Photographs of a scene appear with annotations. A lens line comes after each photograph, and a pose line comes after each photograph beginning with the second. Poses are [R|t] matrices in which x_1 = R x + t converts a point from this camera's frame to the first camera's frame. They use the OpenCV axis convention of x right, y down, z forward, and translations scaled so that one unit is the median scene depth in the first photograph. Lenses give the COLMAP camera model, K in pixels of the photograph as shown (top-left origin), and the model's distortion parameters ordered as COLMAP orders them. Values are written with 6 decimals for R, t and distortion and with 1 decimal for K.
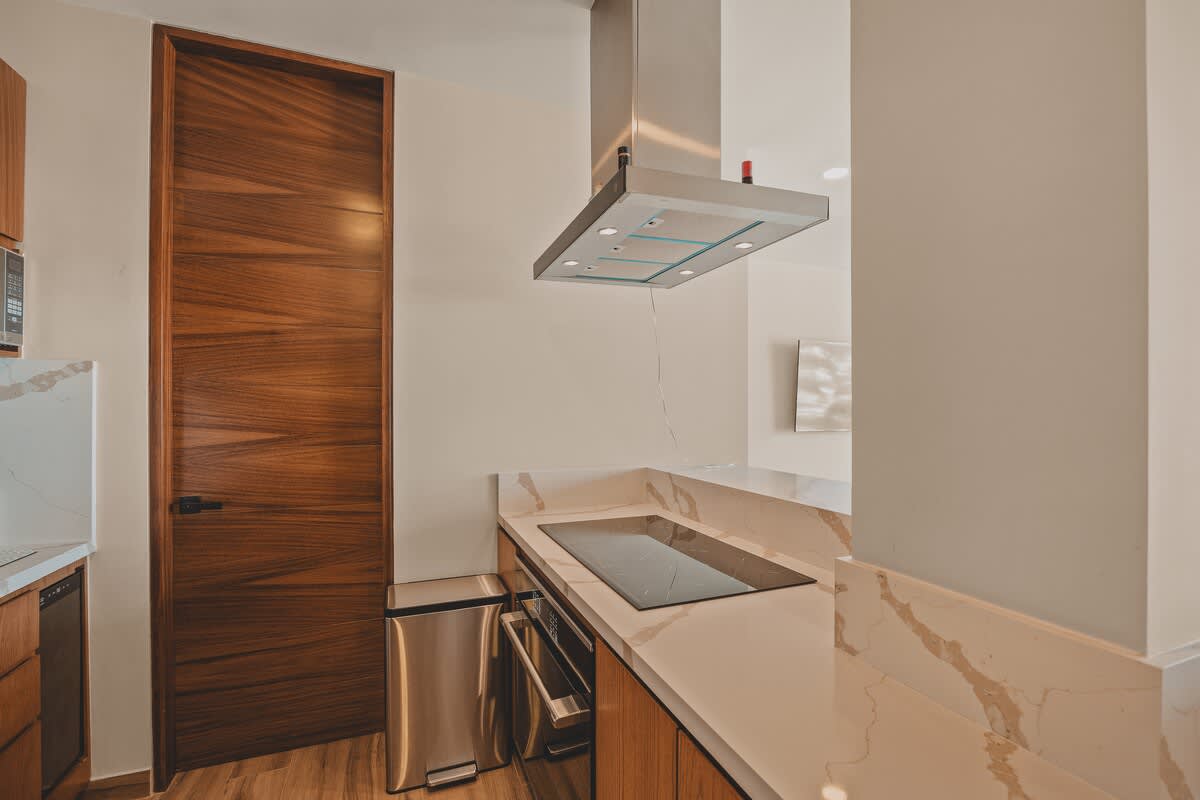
lens RADIAL K [[517.4, 0, 576.5], [0, 517.4, 409.8], [0, 0, 1]] dist [-0.003829, -0.001056]
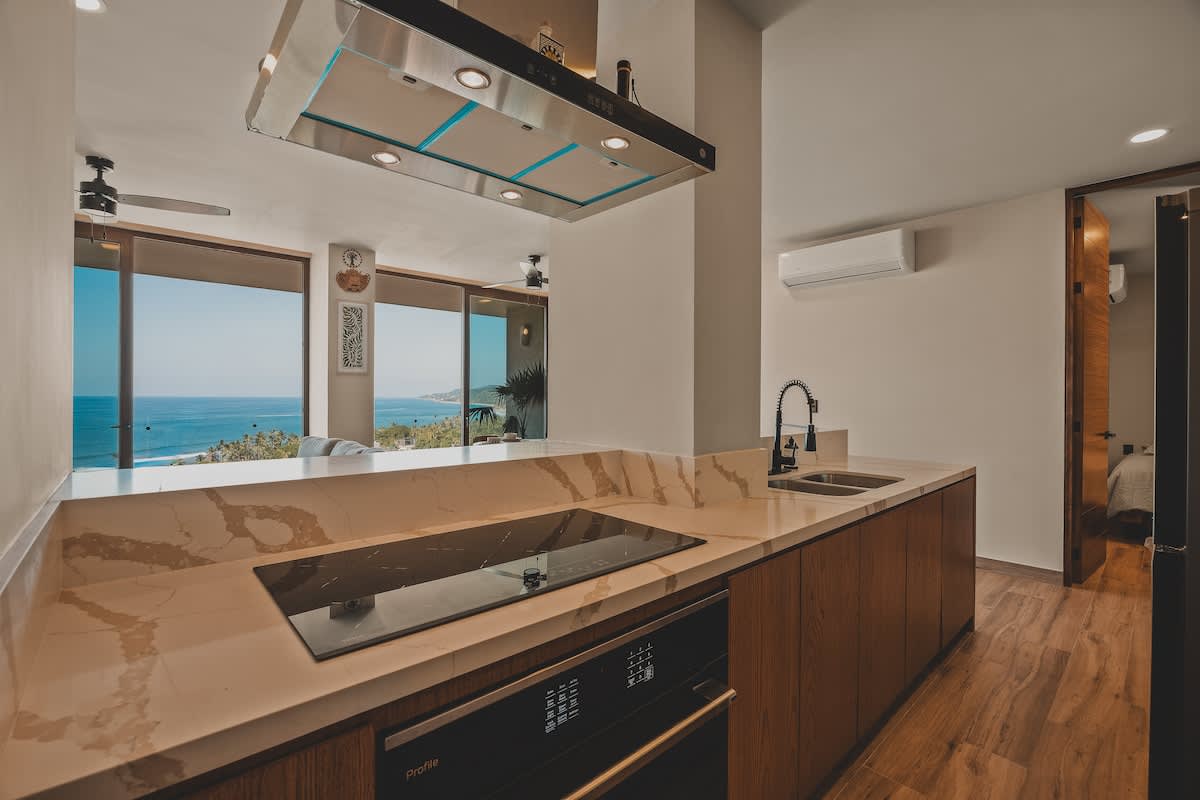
lens RADIAL K [[520.4, 0, 600.0], [0, 520.4, 400.0], [0, 0, 1]] dist [-0.009139, -0.000264]
pose [[-0.382565, -0.004672, 0.923917, -0.687889], [0.000916, 0.999985, 0.005436, 0.053842], [-0.923928, 0.002926, -0.382554, 1.346440]]
